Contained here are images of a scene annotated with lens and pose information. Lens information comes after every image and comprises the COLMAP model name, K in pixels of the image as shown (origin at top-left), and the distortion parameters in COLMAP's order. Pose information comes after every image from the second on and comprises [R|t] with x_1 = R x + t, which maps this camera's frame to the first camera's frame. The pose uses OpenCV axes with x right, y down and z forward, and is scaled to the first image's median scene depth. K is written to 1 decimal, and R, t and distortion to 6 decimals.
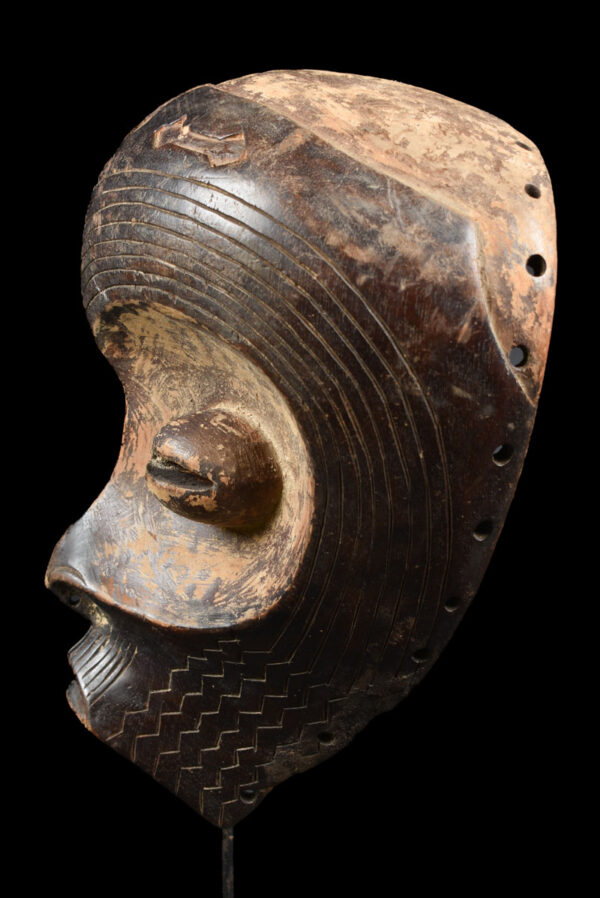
lens RADIAL K [[1471.5, 0, 298.2], [0, 1471.5, 450.9], [0, 0, 1]] dist [0.030098, 0.000000]
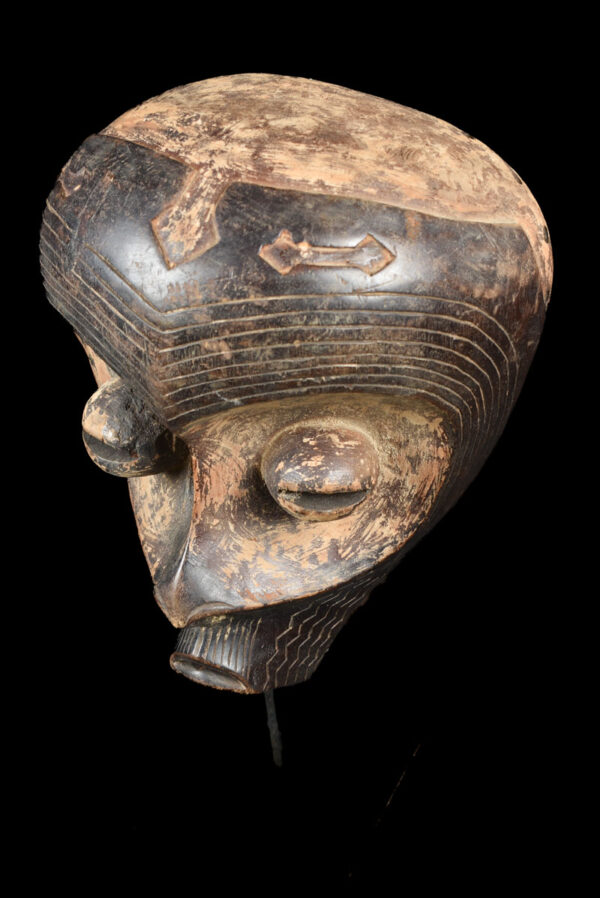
lens RADIAL K [[1280.3, 0, 297.8], [0, 1280.3, 448.7], [0, 0, 1]] dist [0.004057, 0.000000]
pose [[0.570856, -0.556539, 0.603645, -0.722642], [0.236416, 0.815492, 0.528281, -0.588375], [-0.786276, -0.158861, 0.597103, 0.411579]]
